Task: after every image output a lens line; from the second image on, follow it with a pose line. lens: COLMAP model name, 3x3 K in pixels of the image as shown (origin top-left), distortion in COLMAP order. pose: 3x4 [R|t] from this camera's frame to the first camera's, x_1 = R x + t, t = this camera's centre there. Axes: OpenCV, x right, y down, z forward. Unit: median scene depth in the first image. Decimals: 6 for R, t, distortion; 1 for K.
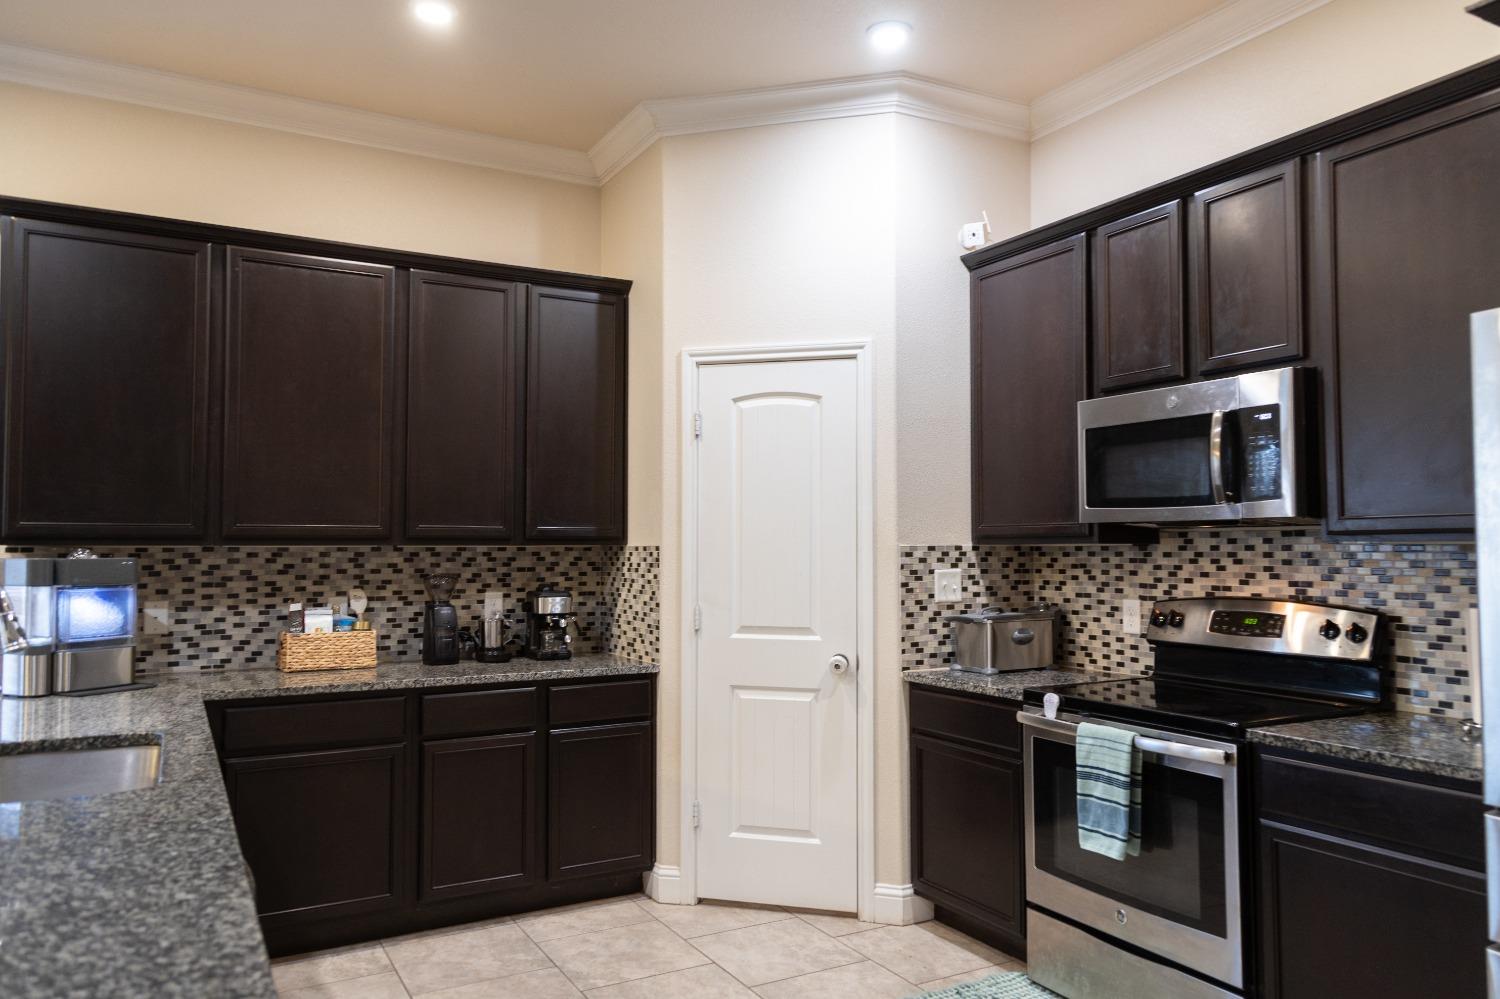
lens RADIAL K [[1057.9, 0, 751.3], [0, 1057.9, 509.1], [0, 0, 1]] dist [0.019626, 0.003740]
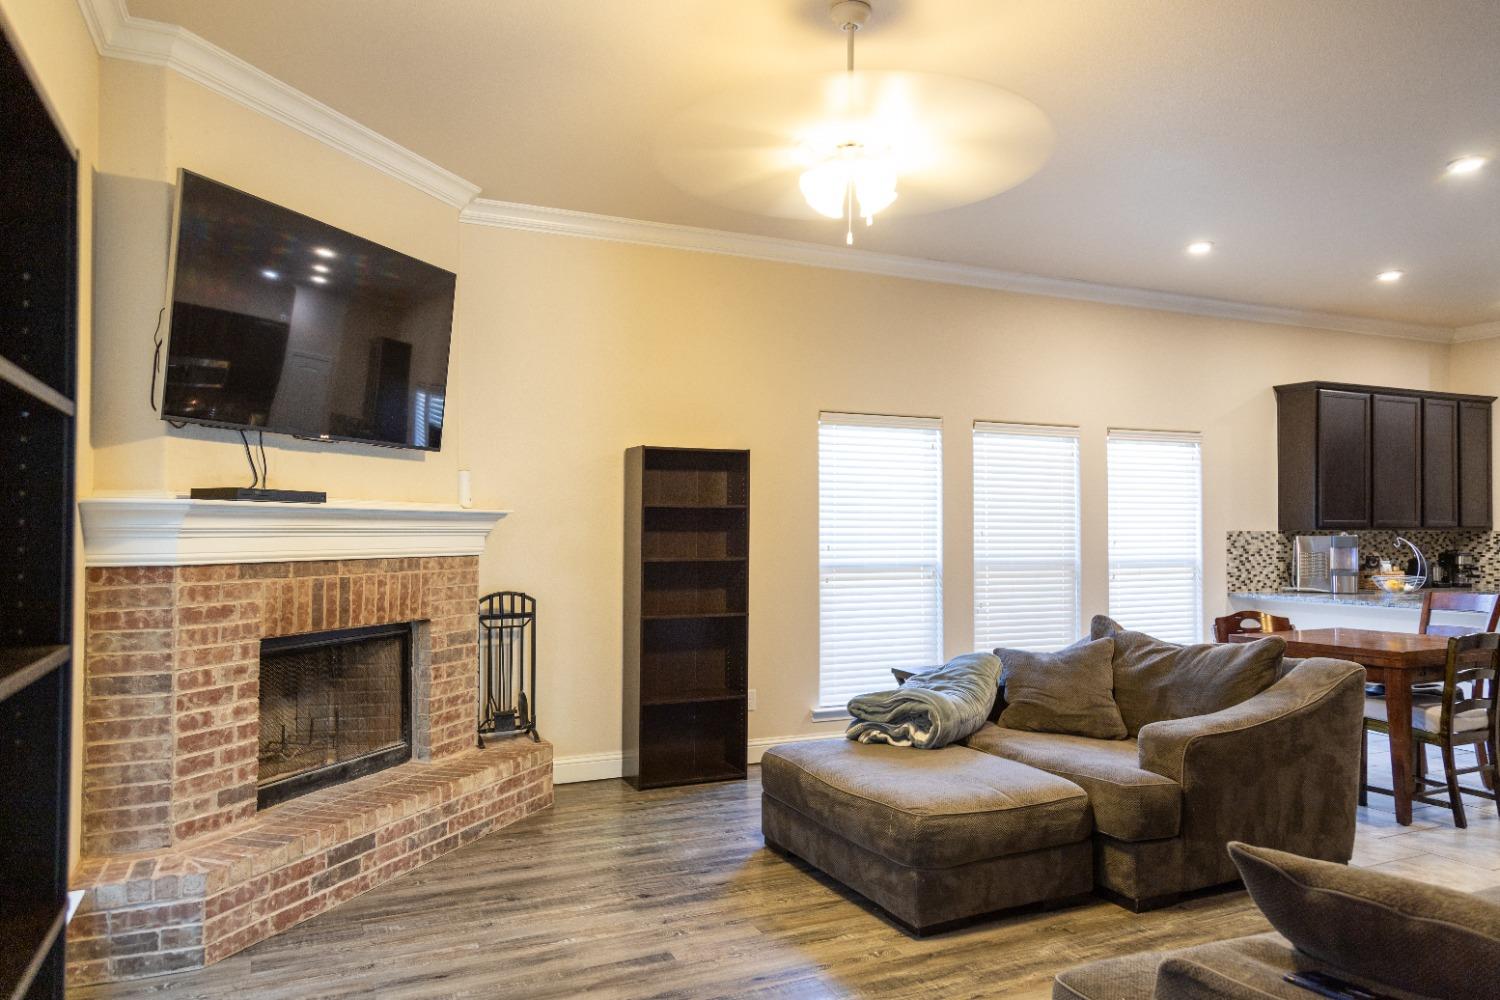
lens RADIAL K [[1010.7, 0, 751.3], [0, 1010.7, 507.7], [0, 0, 1]] dist [0.016554, 0.000236]
pose [[0.997487, -0.000241, -0.070856, -1.526366], [0.001174, 0.999913, 0.013132, -0.039606], [0.070847, -0.013182, 0.997400, -1.119883]]
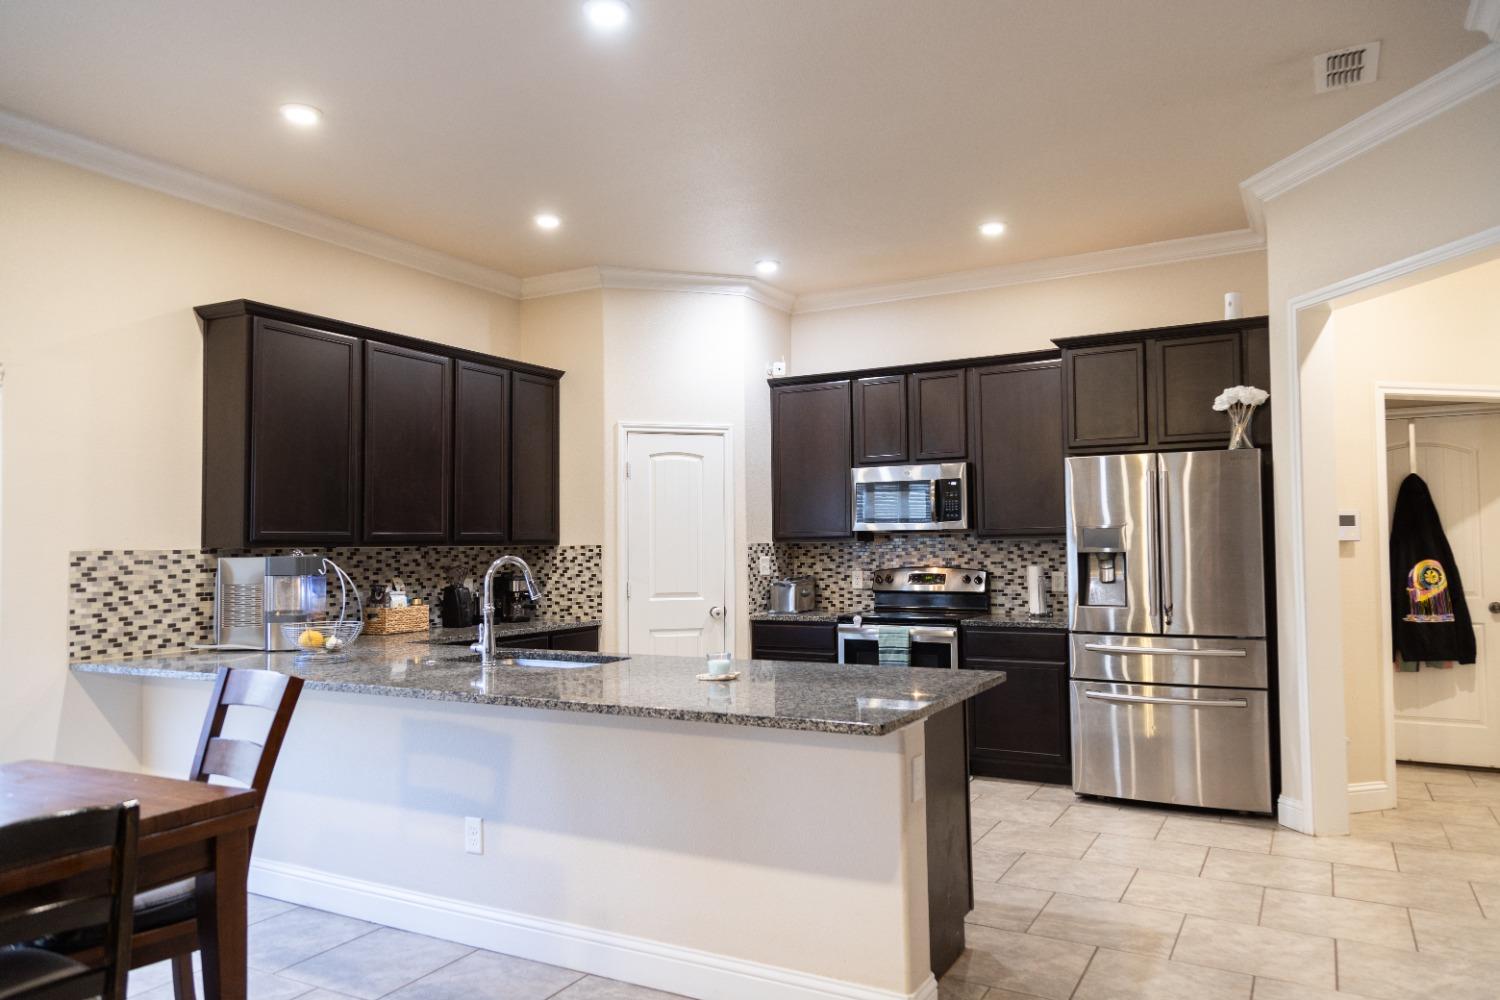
lens RADIAL K [[1010.7, 0, 751.3], [0, 1010.7, 507.7], [0, 0, 1]] dist [0.016554, 0.000236]
pose [[0.849500, 0.010992, 0.527474, -0.723349], [-0.008283, 0.999938, -0.007498, -0.012178], [-0.527524, 0.002000, 0.849538, -0.419491]]
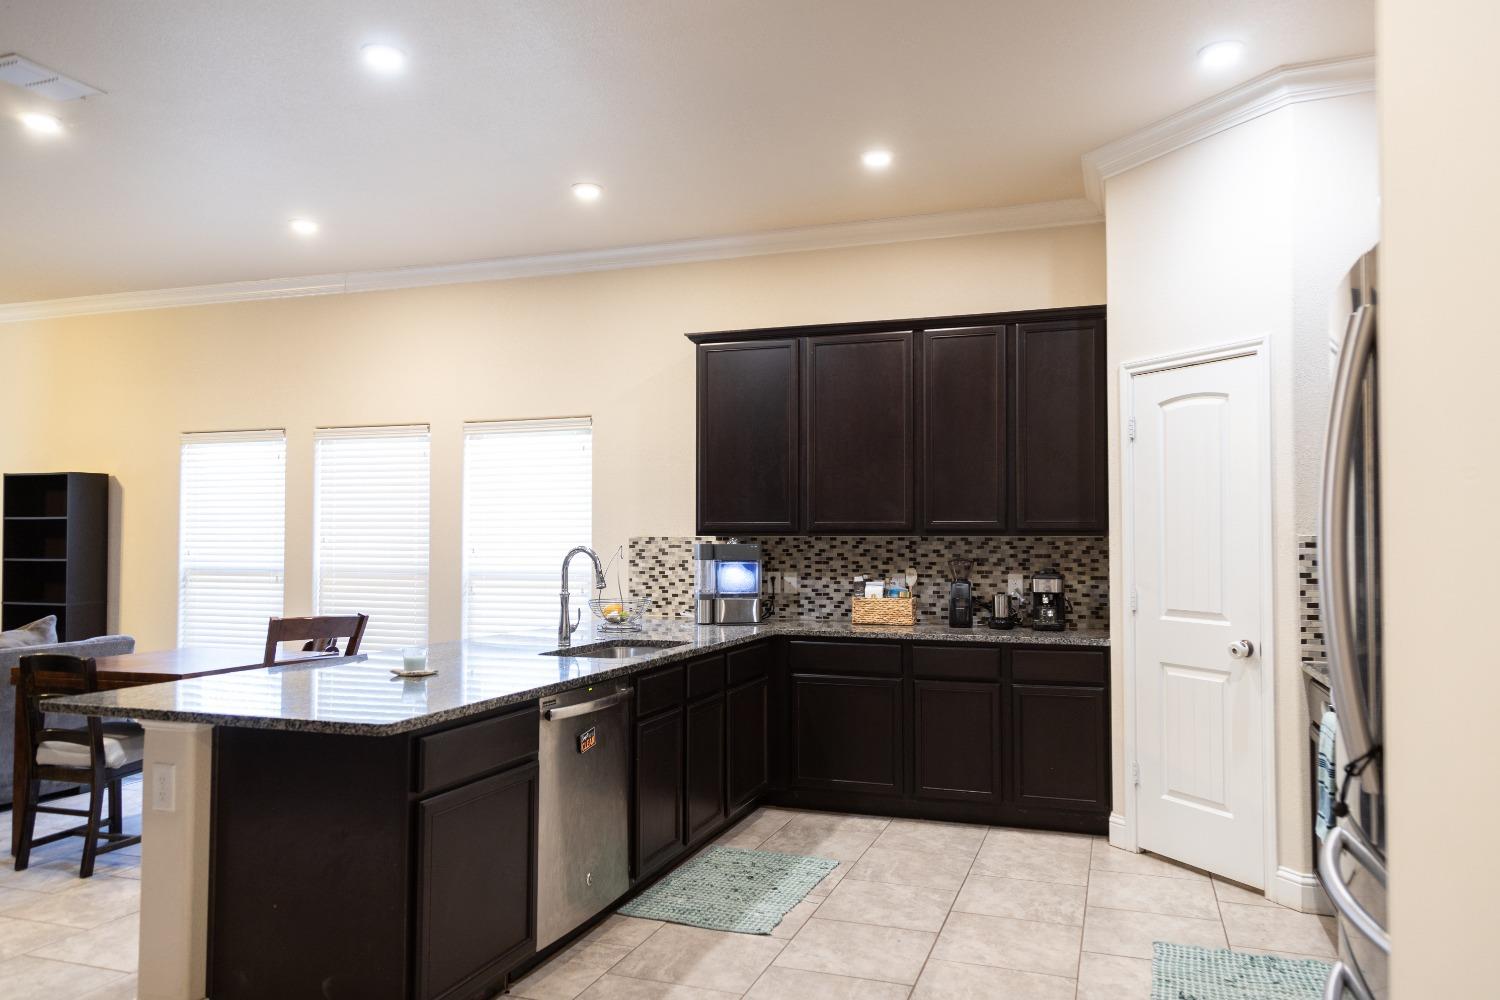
lens RADIAL K [[1057.9, 0, 751.3], [0, 1057.9, 509.6], [0, 0, 1]] dist [0.019626, 0.003740]
pose [[0.662907, -0.019795, -0.748440, 0.539091], [0.025463, 0.999668, -0.003887, 0.000238], [0.748269, -0.016481, 0.663191, -0.055565]]
